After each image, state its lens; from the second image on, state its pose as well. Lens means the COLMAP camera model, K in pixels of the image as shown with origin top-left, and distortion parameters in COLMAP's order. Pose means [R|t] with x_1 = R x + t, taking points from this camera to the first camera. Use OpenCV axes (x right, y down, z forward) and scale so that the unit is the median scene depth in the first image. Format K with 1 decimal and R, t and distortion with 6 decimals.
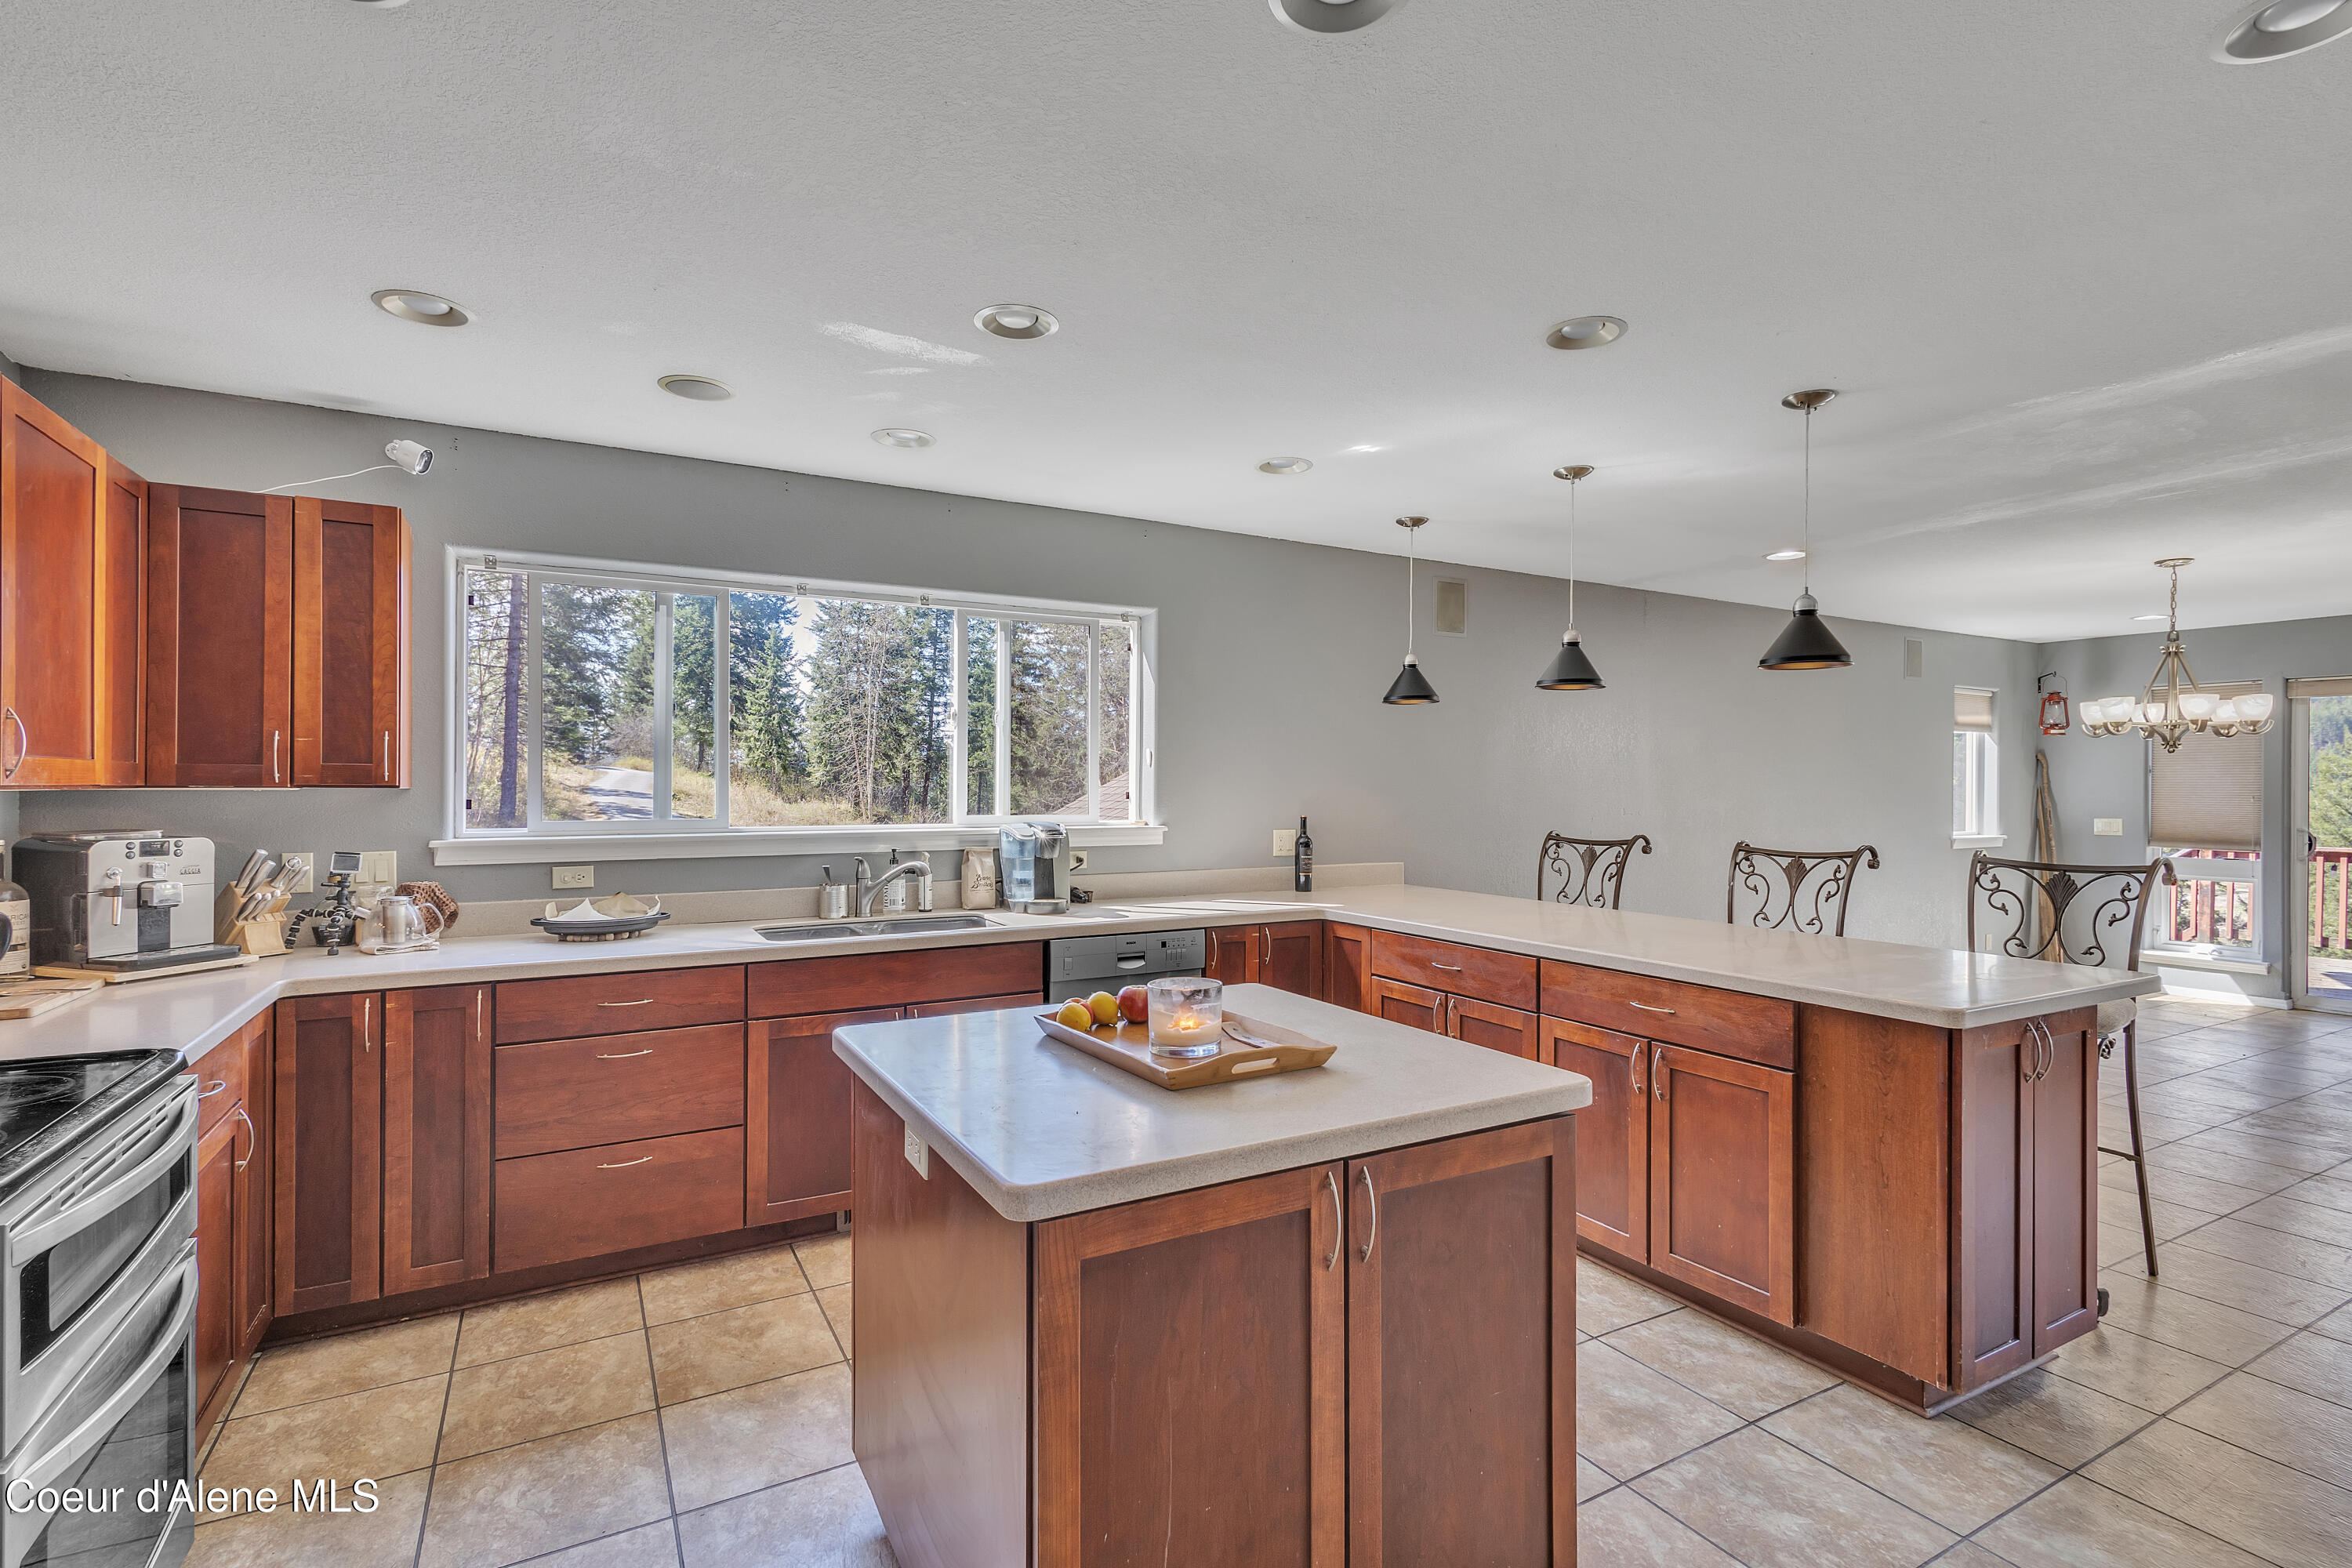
lens RADIAL K [[1096.5, 0, 1179.9], [0, 1096.5, 791.4], [0, 0, 1]] dist [0.023654, -0.006174]
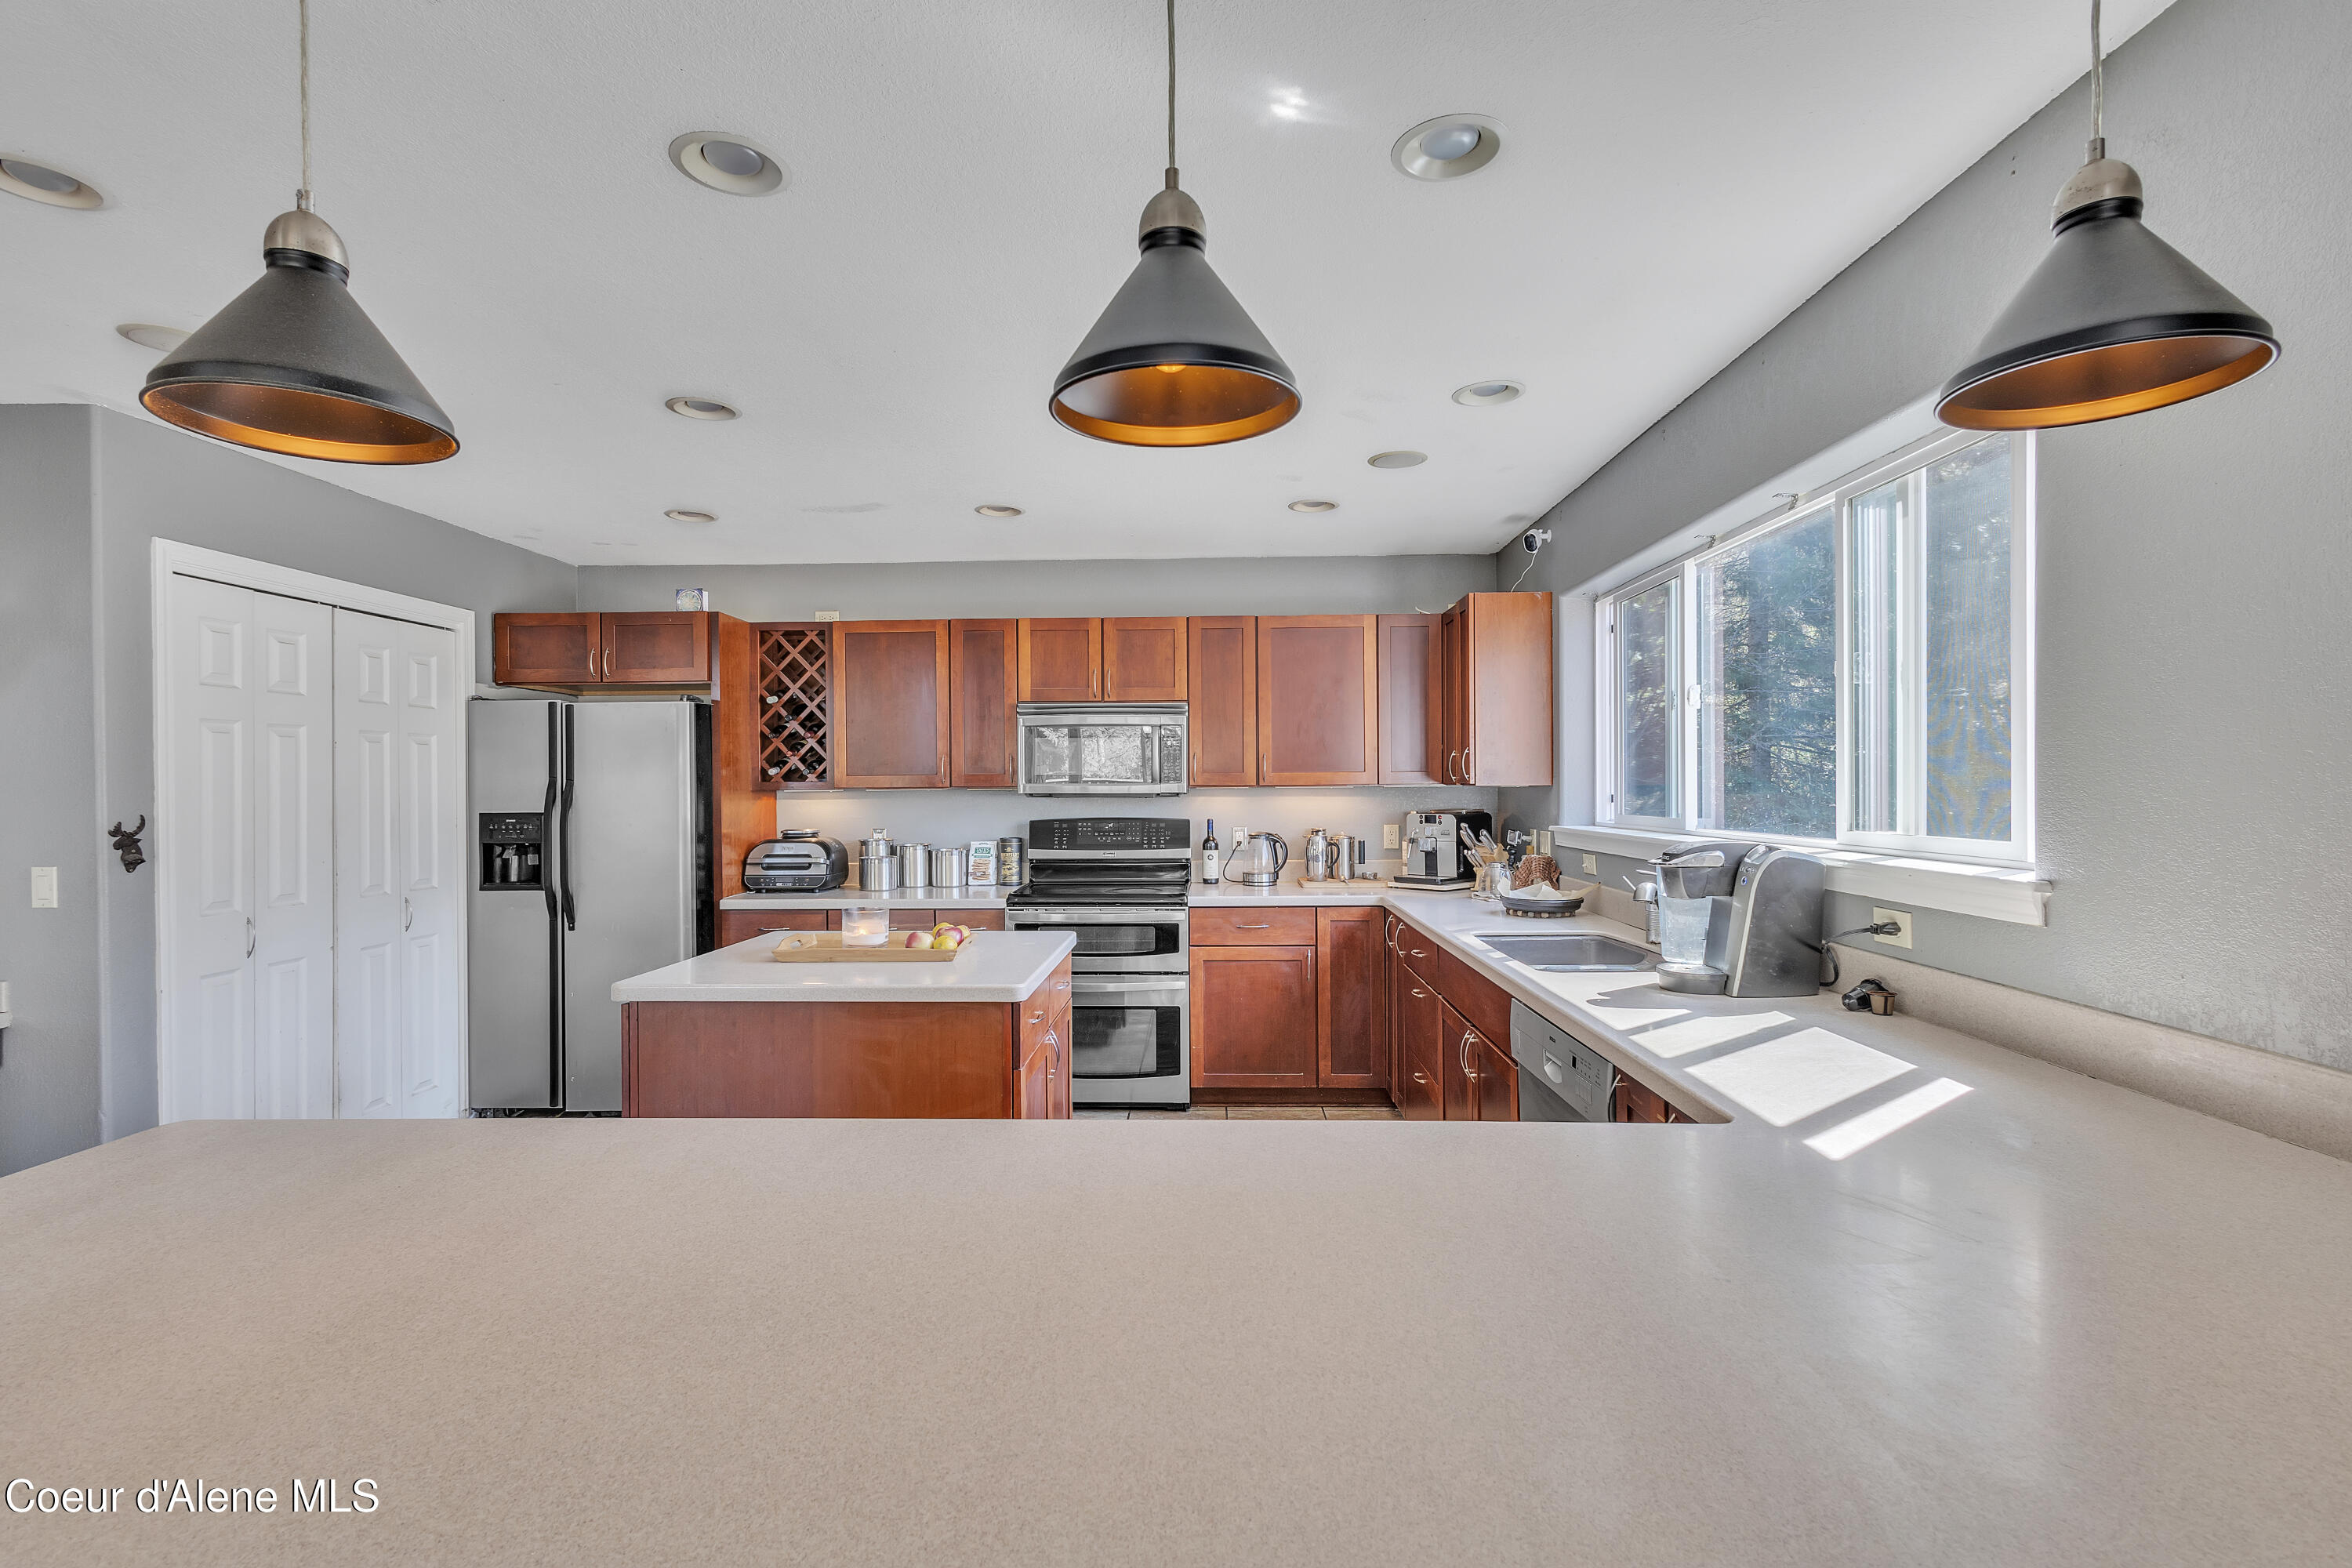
lens RADIAL K [[1088.4, 0, 1175.3], [0, 1088.4, 787.8], [0, 0, 1]] dist [0.013974, -0.003856]
pose [[-0.521592, 0.003880, -0.853186, 0.500280], [0.002761, 0.999992, 0.002860, -0.003038], [0.853191, -0.000864, -0.521599, 0.980876]]
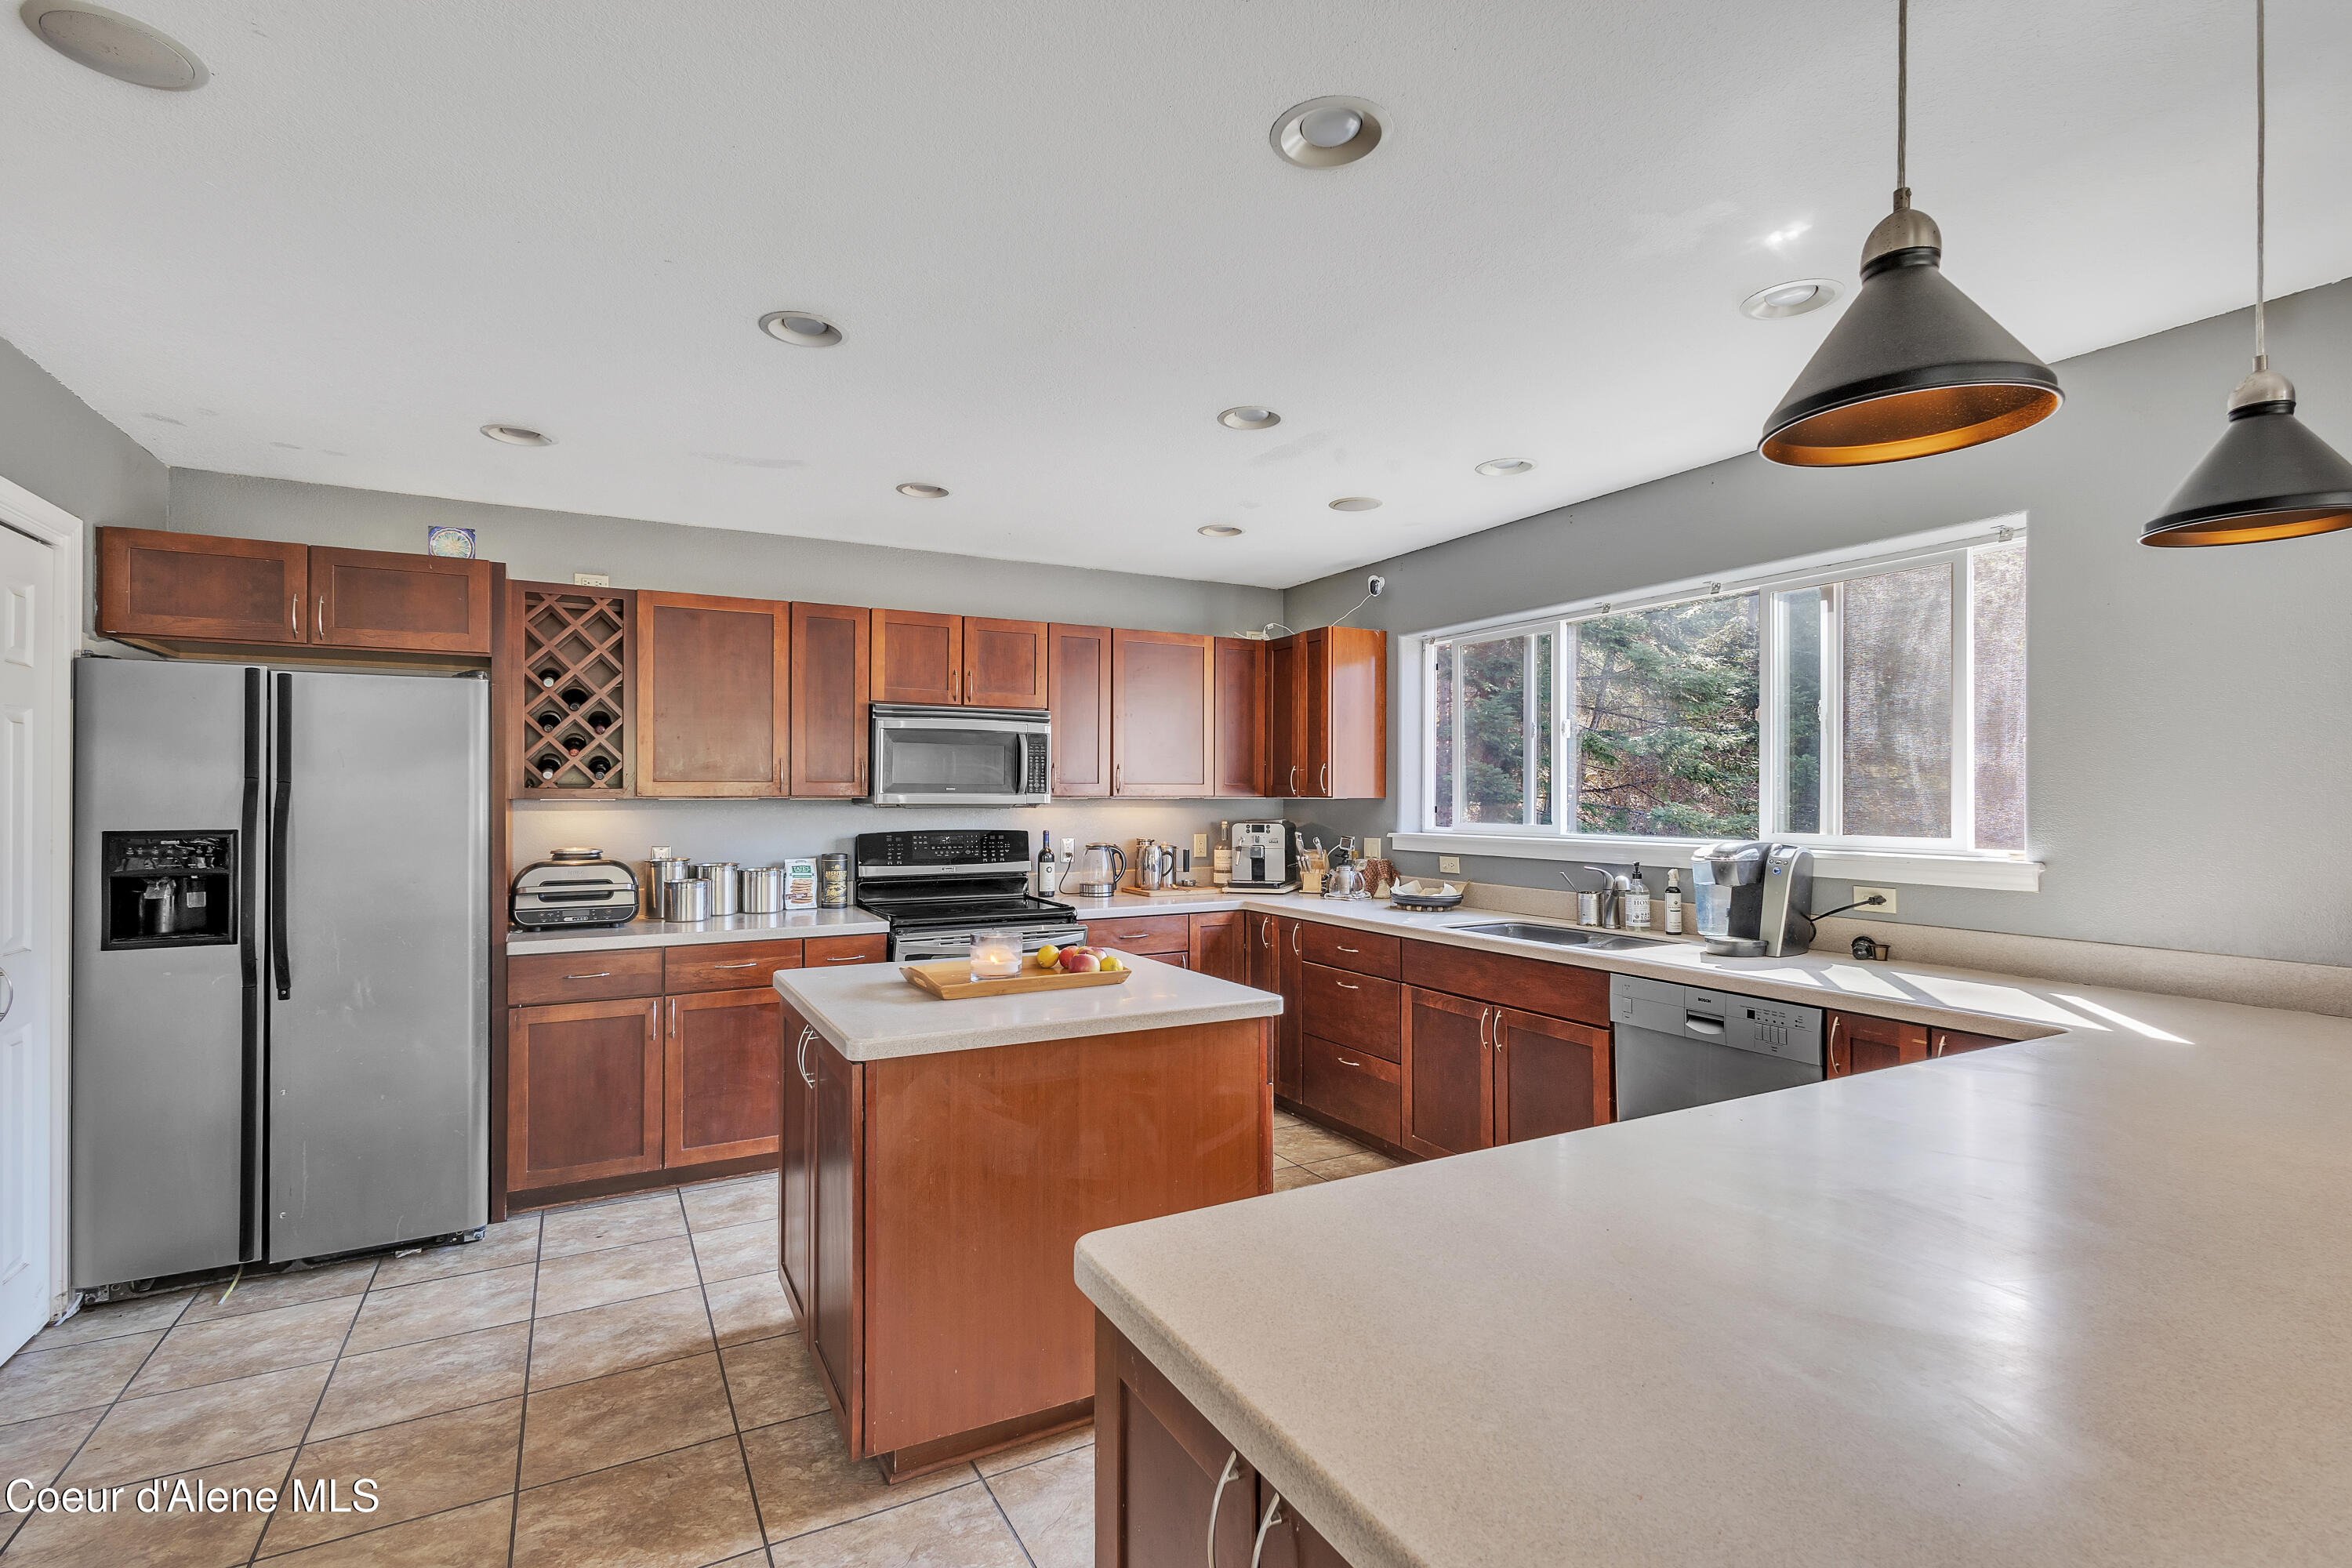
lens RADIAL K [[1088.4, 0, 1175.3], [0, 1088.4, 787.8], [0, 0, 1]] dist [0.013974, -0.003856]
pose [[-0.014198, -0.008195, -0.999866, 0.627299], [-0.004481, 0.999957, -0.008132, -0.002314], [0.999889, 0.004365, -0.014234, 0.552176]]
